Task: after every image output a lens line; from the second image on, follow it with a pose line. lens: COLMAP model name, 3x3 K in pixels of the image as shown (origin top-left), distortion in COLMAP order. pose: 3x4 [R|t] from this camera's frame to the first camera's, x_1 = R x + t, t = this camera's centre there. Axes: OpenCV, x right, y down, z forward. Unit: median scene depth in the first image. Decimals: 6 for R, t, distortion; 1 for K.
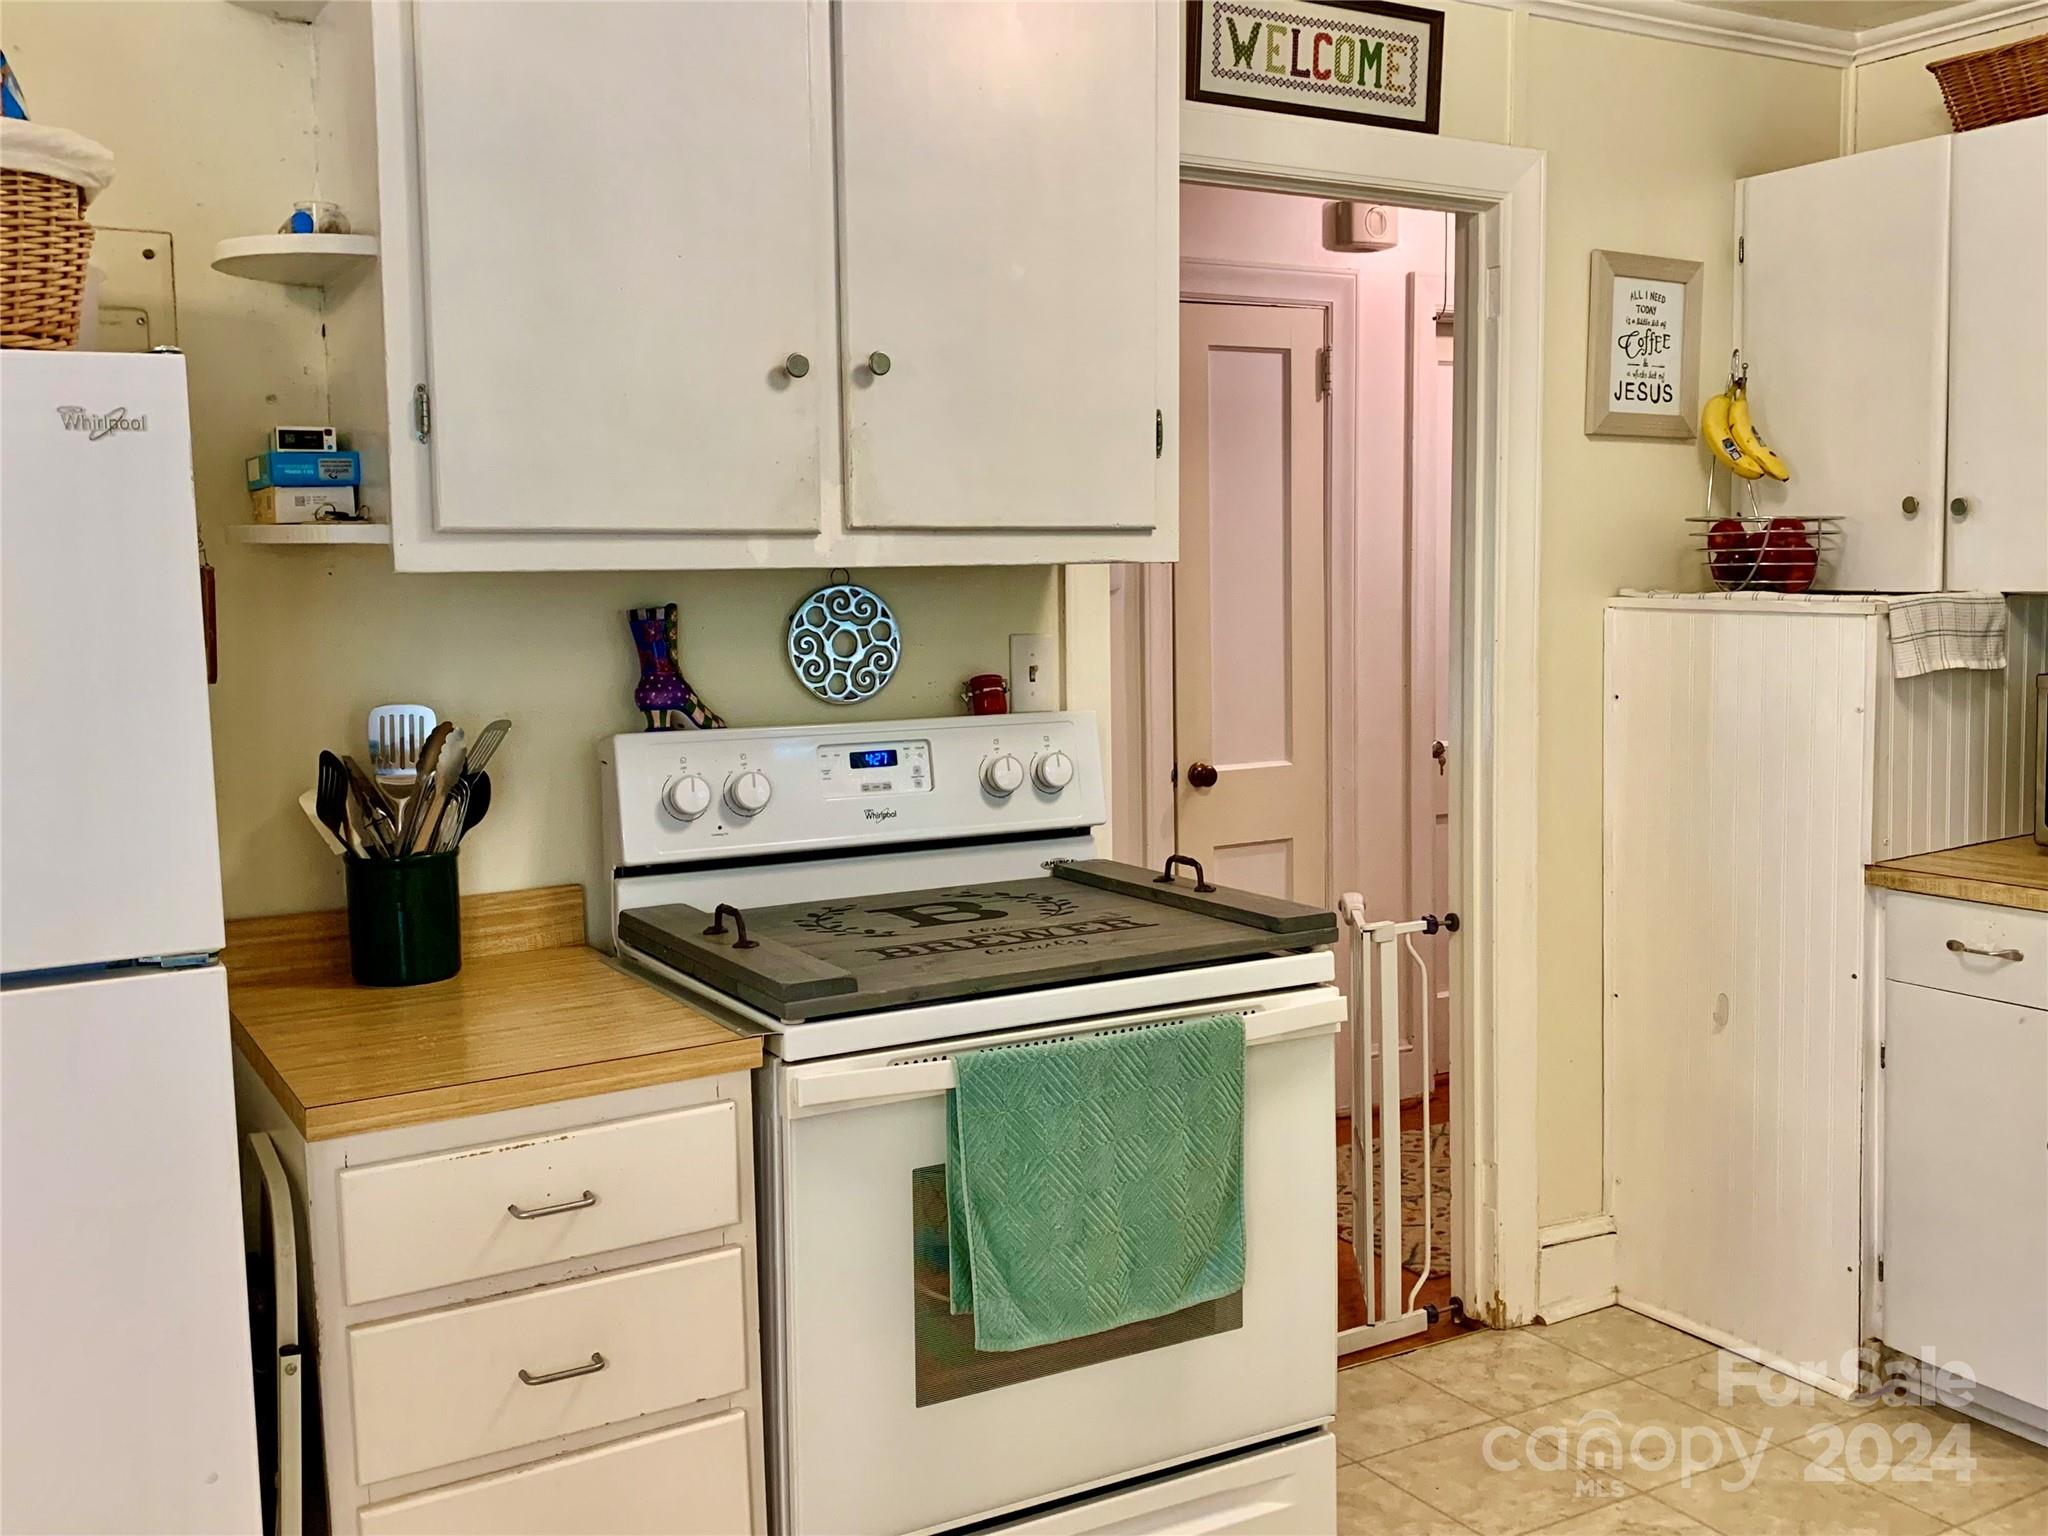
lens RADIAL K [[1935.2, 0, 1022.7], [0, 1935.2, 759.5], [0, 0, 1]] dist [0.004591, 0.000000]
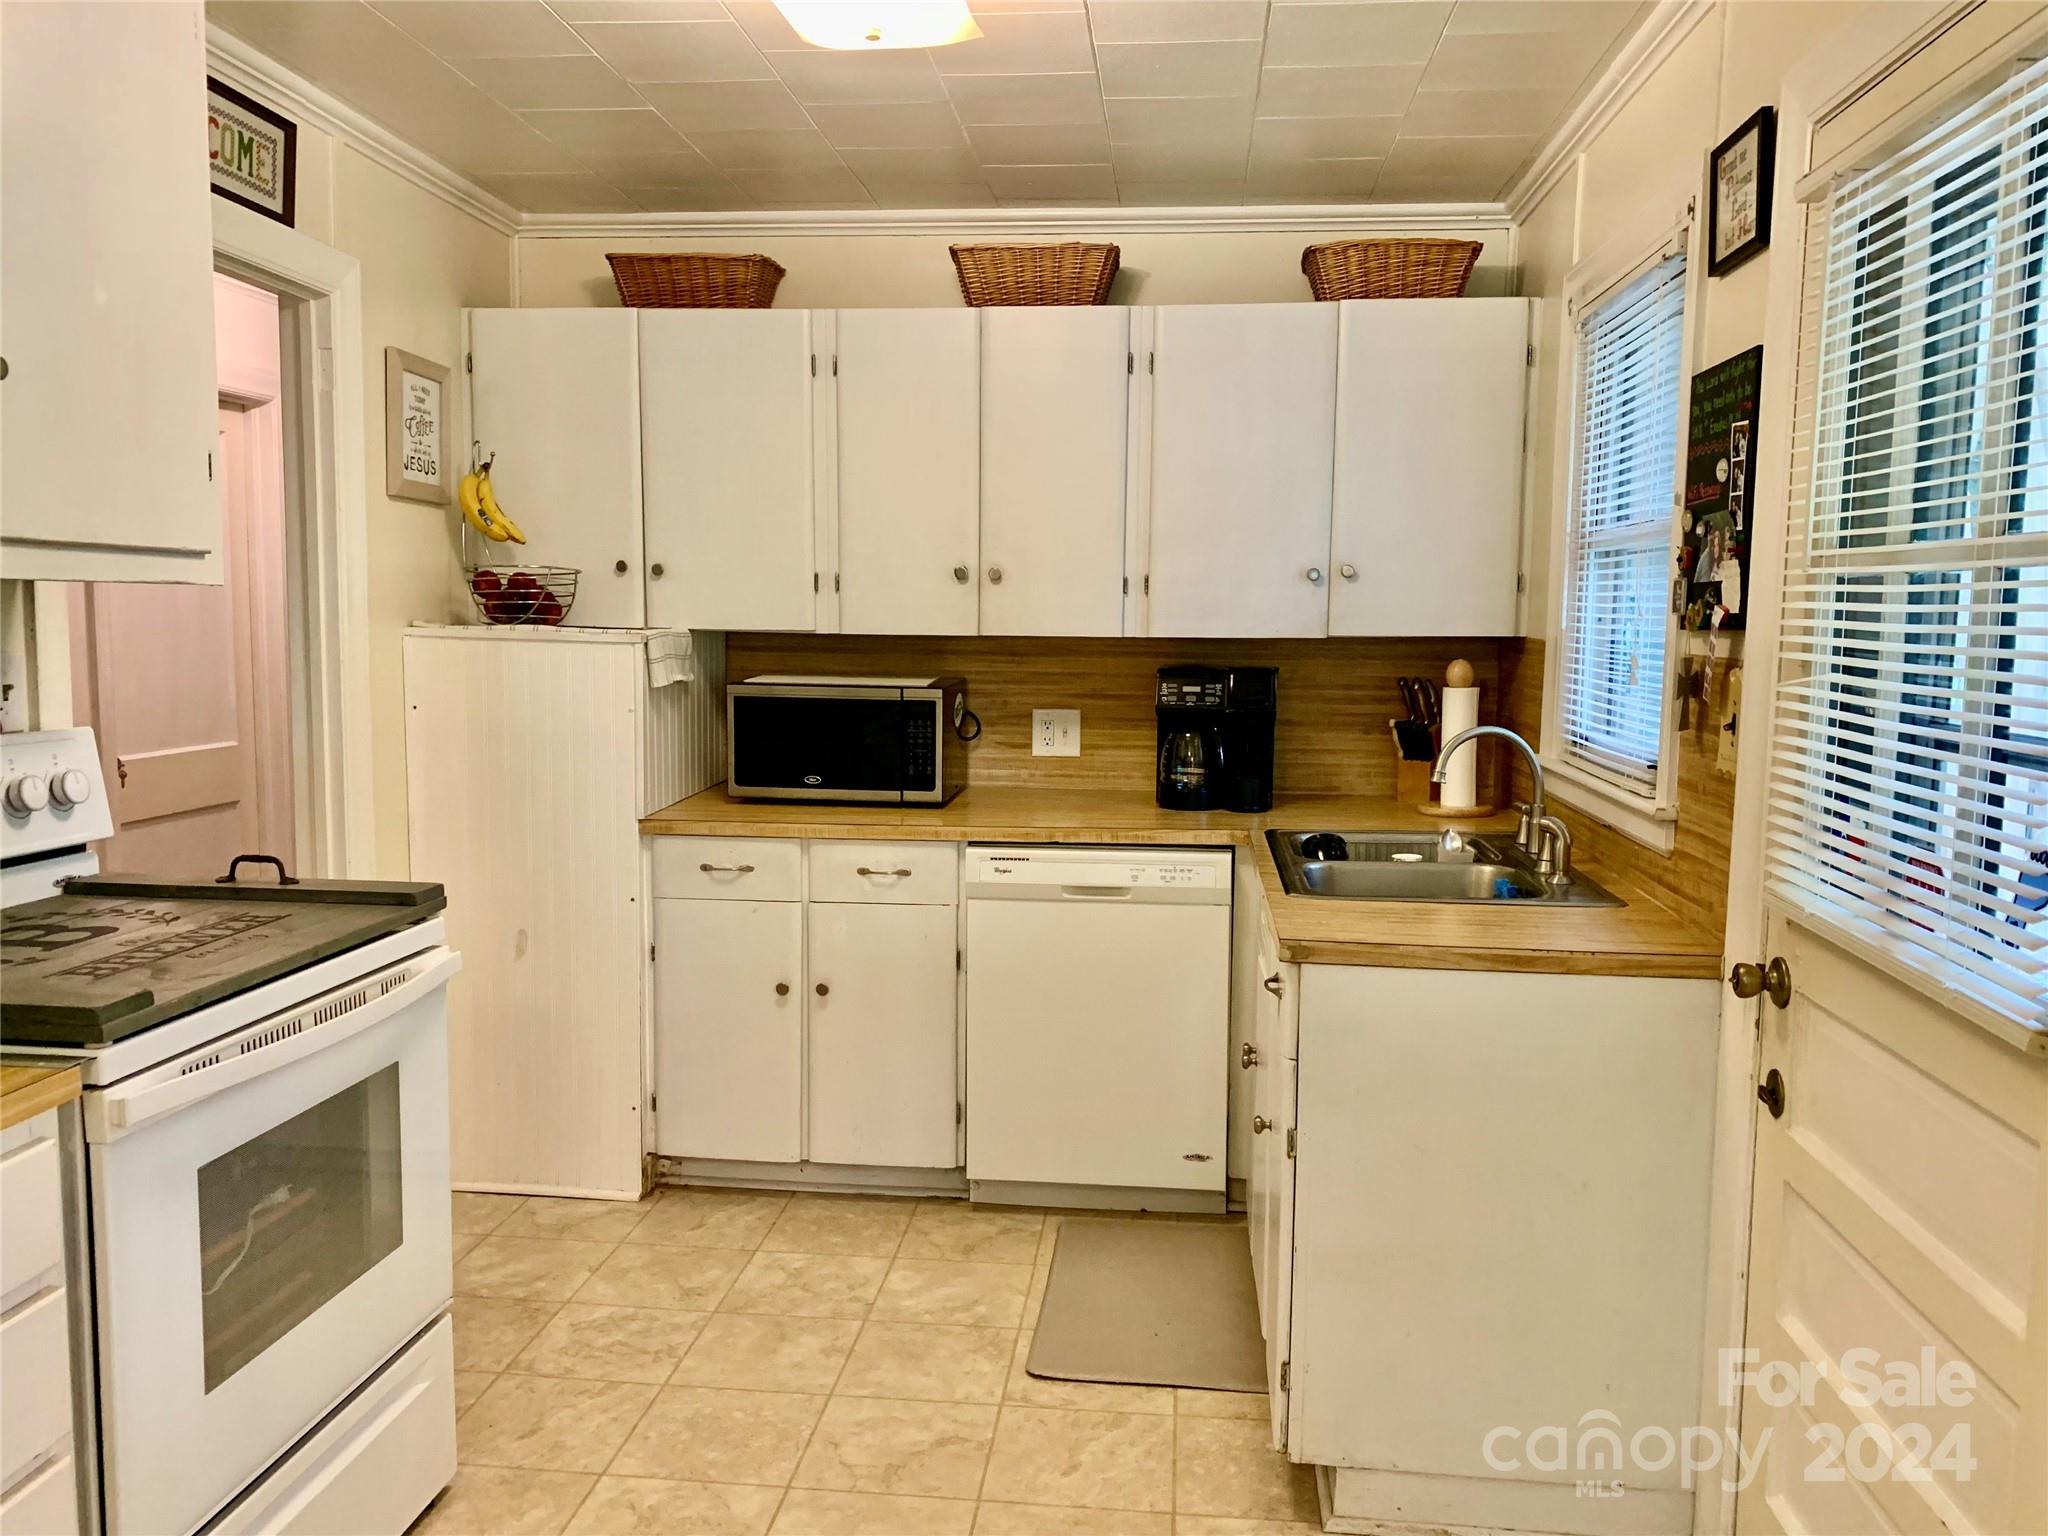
lens RADIAL K [[1561.4, 0, 1025.5], [0, 1561.4, 769.2], [0, 0, 1]] dist [0.016537, -0.015053]
pose [[0.582799, -0.056219, 0.810670, -0.317826], [0.054396, 0.998065, 0.030109, -0.001685], [-0.810794, 0.026550, 0.584729, 0.099736]]
